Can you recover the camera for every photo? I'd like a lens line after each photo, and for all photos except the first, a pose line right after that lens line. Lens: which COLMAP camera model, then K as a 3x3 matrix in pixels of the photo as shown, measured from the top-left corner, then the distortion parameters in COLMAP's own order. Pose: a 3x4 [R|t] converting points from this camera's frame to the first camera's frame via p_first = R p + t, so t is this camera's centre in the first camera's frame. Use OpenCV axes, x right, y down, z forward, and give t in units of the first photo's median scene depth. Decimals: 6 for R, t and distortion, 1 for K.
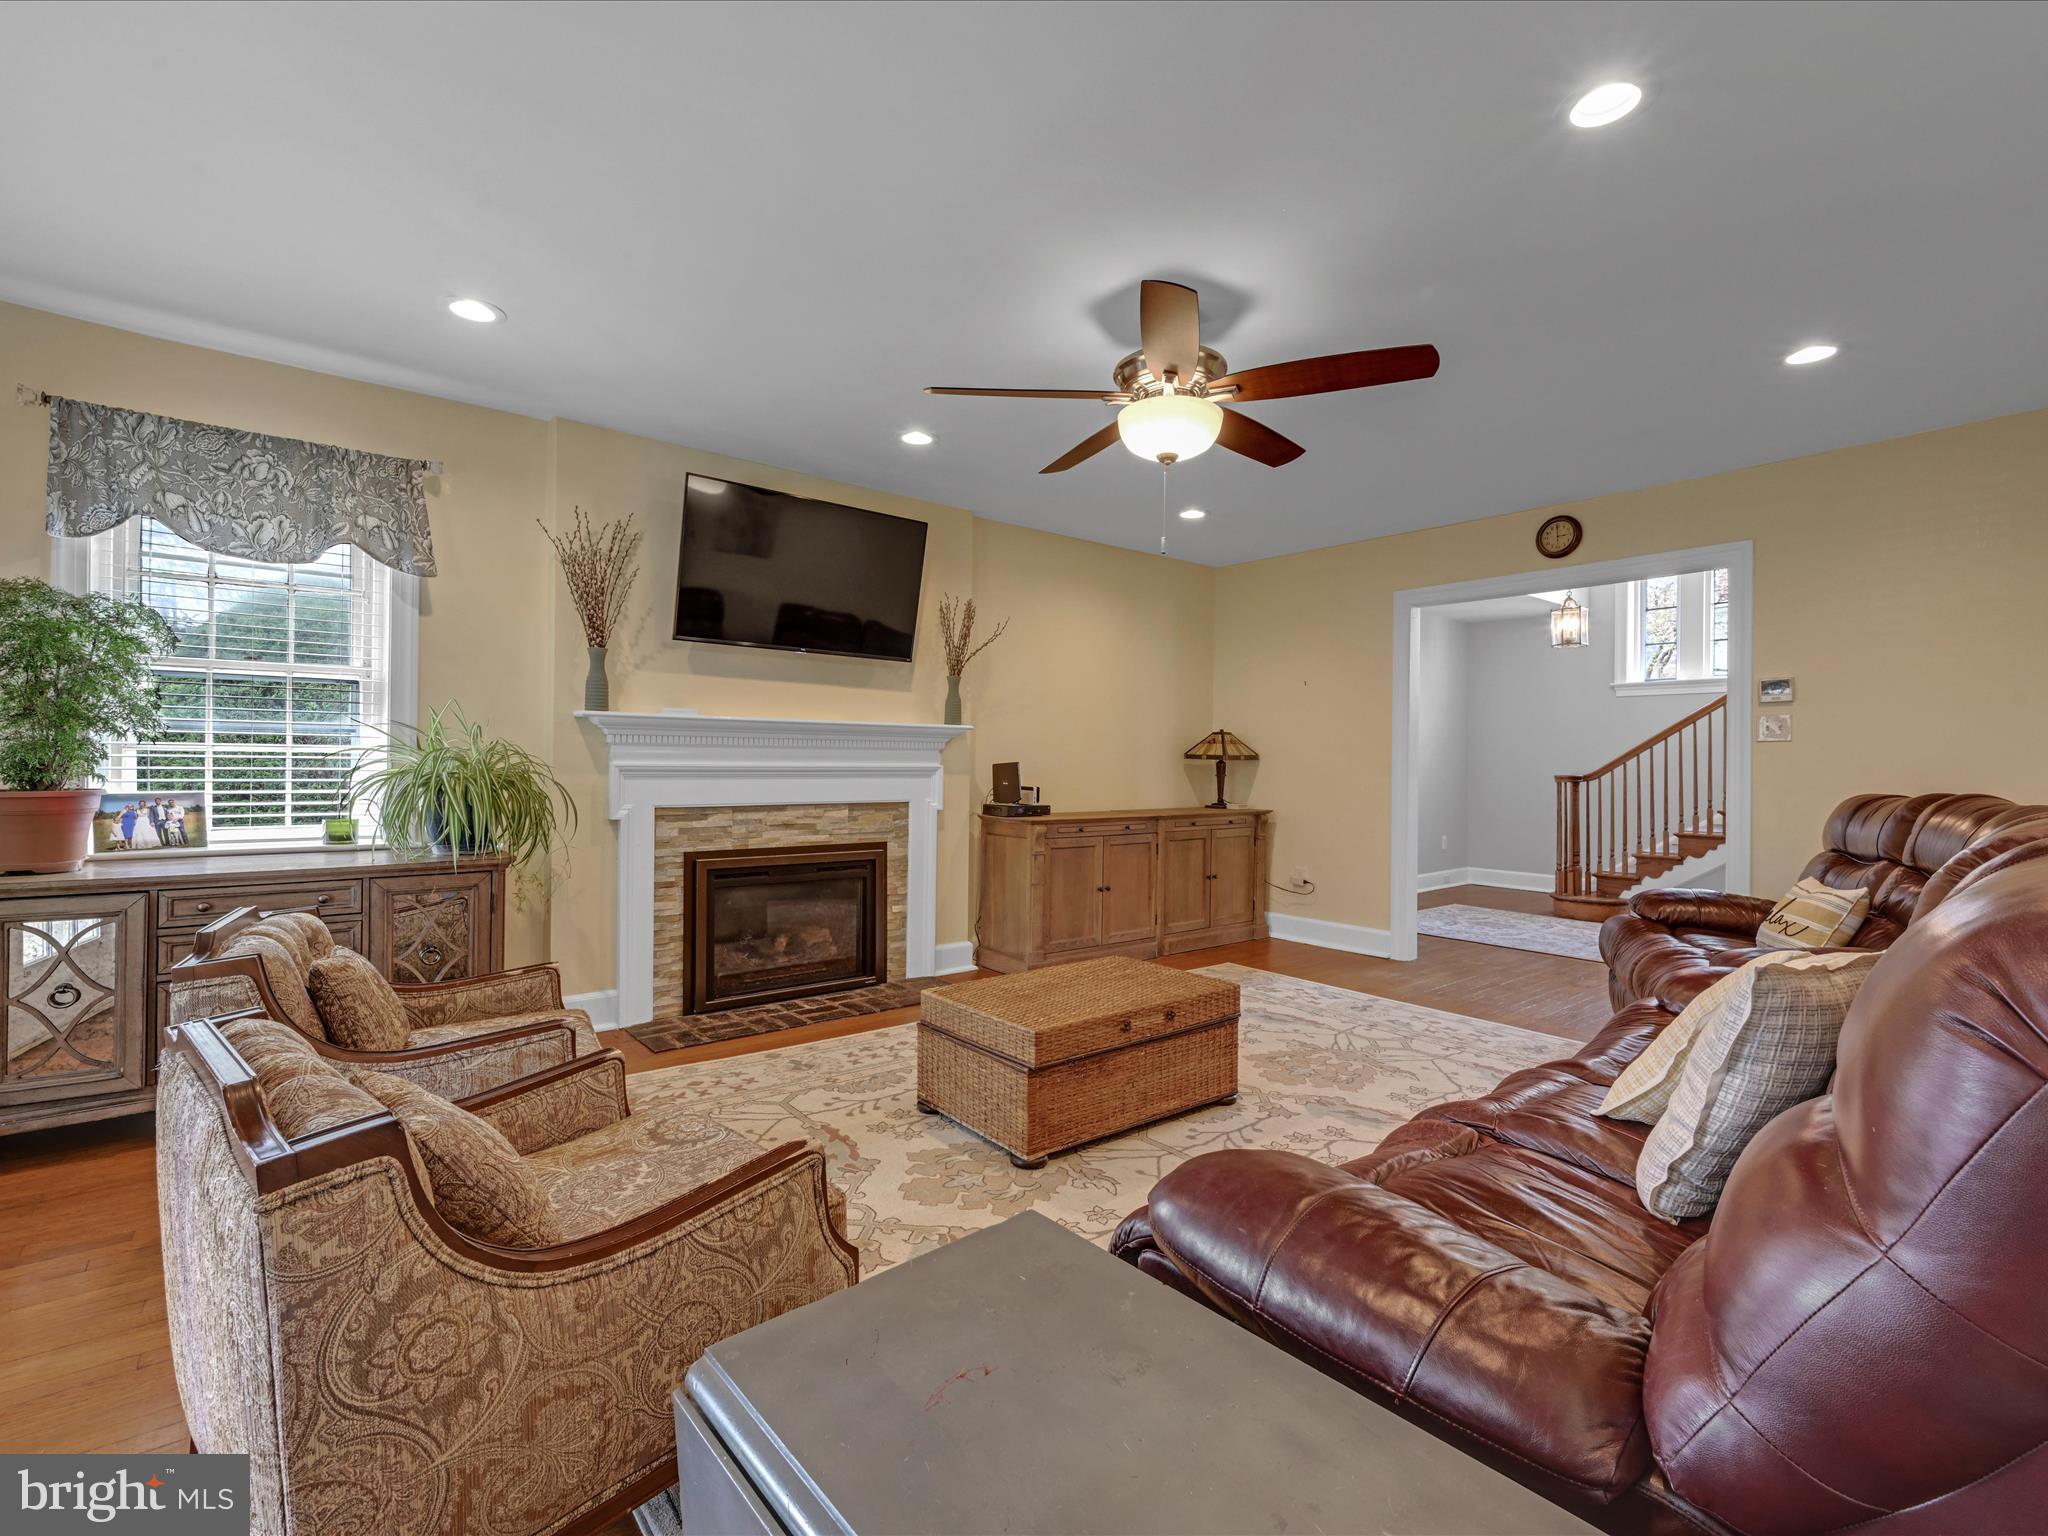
lens RADIAL K [[920.3, 0, 1020.8], [0, 920.3, 763.3], [0, 0, 1]] dist [0.000960, 0.000318]
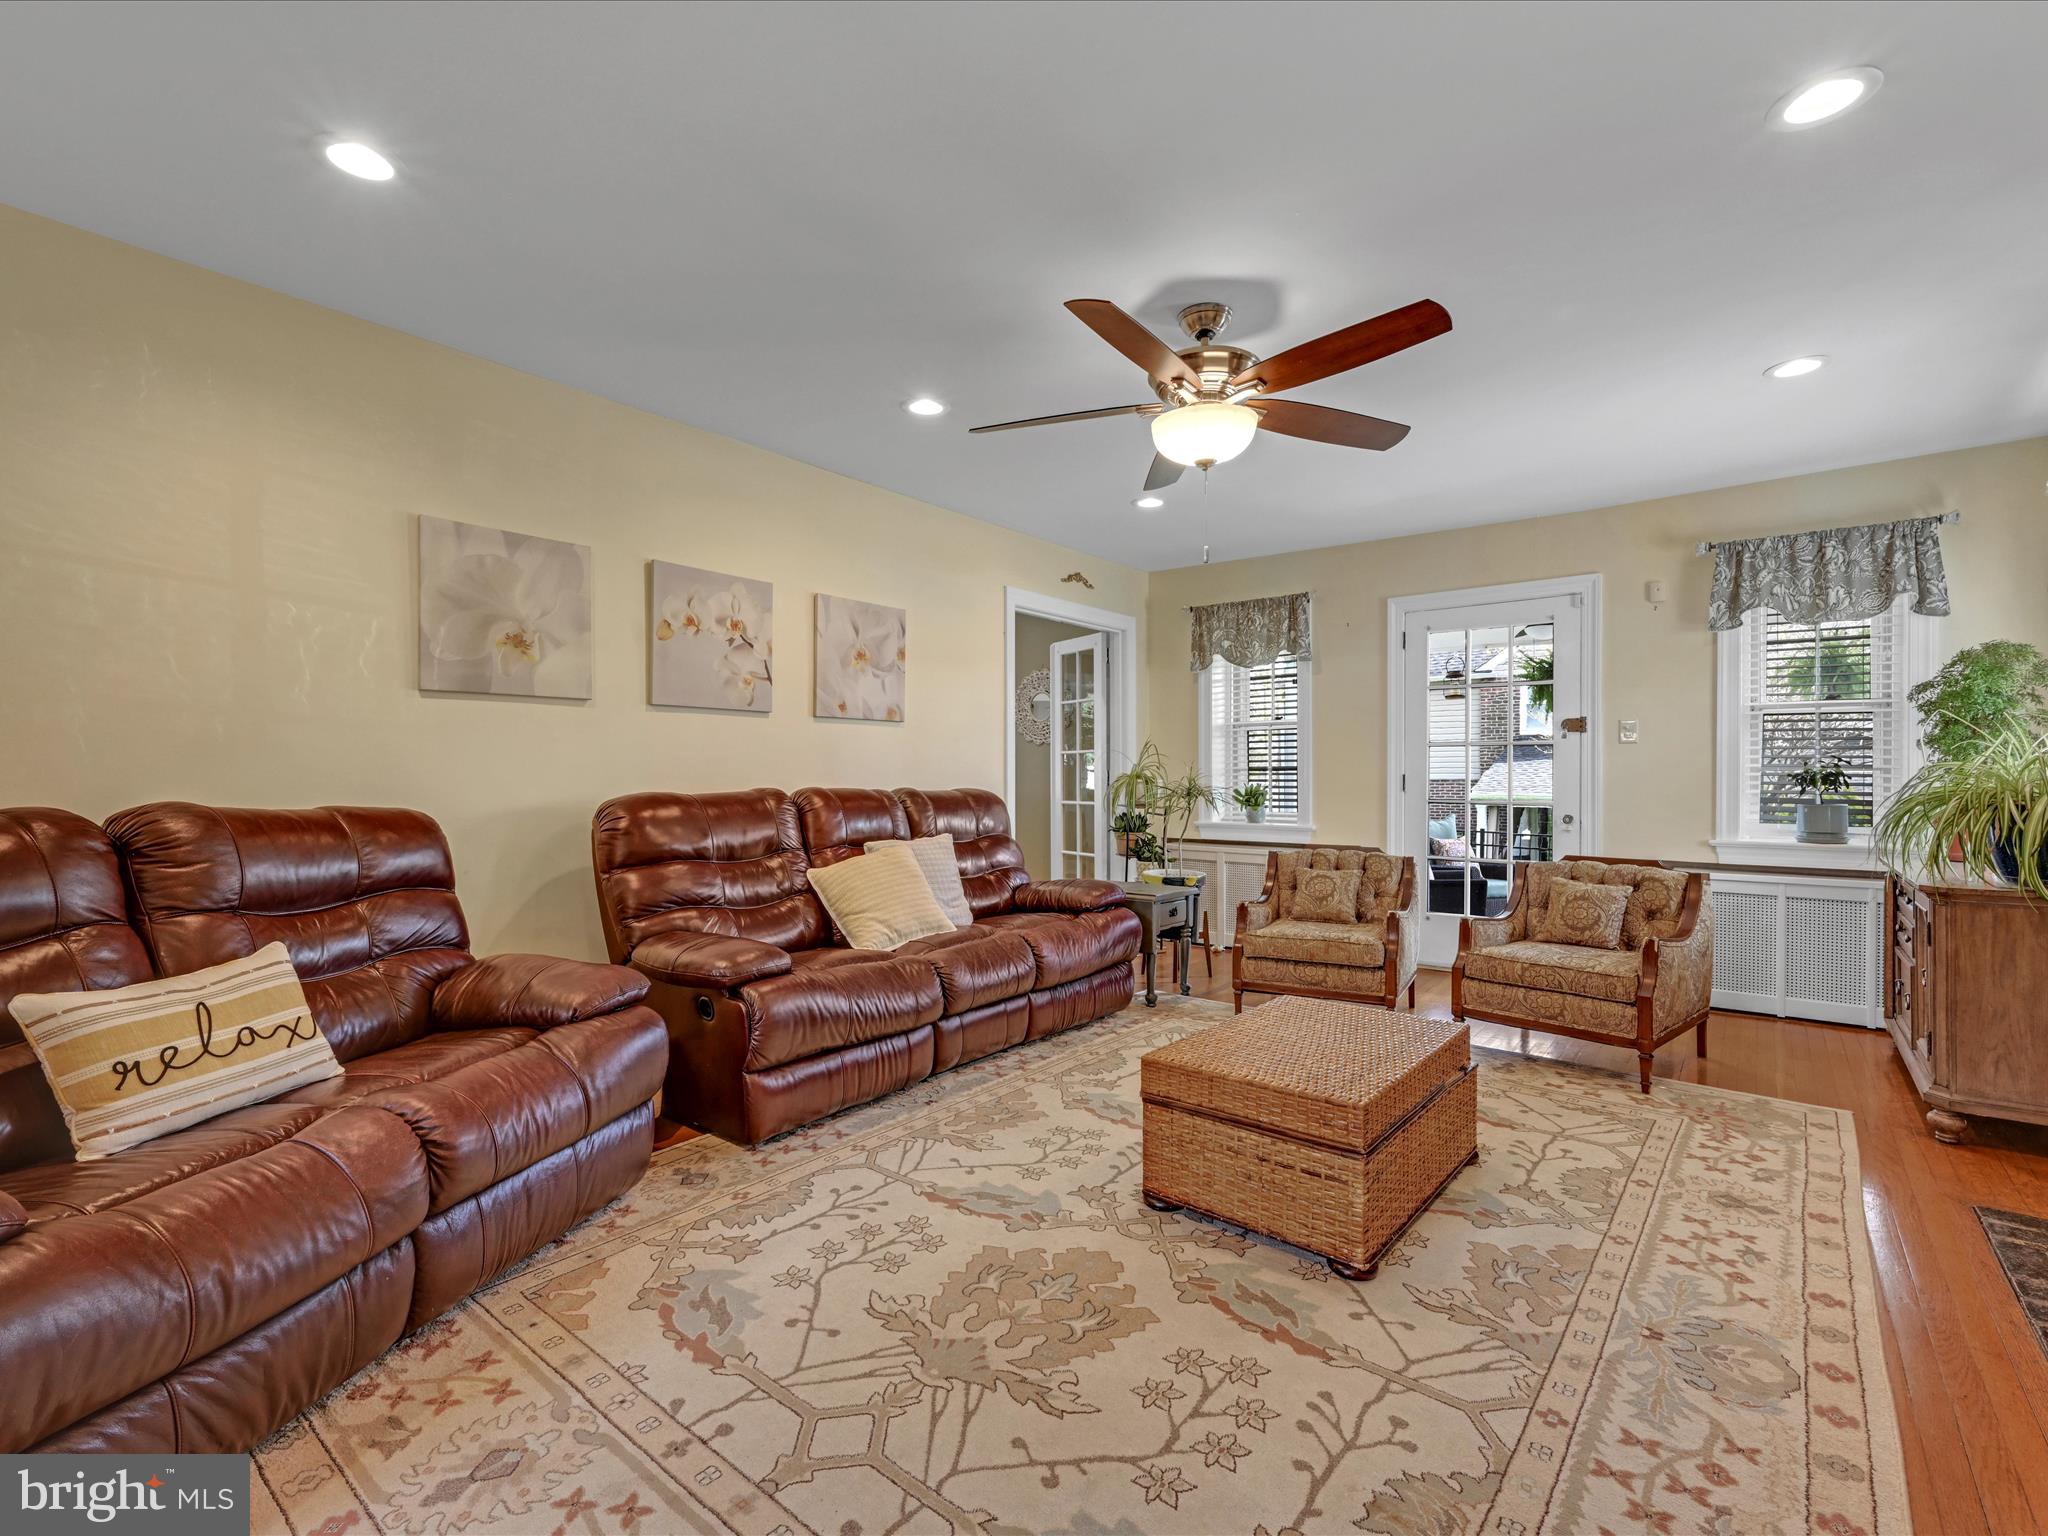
lens RADIAL K [[920.3, 0, 1026.1], [0, 920.3, 772.5], [0, 0, 1]] dist [0.000960, 0.000318]
pose [[-0.978365, -0.009141, -0.206684, 0.484976], [-0.008476, 0.999956, -0.004104, 0.002112], [0.206713, -0.002263, -0.978399, 1.700482]]
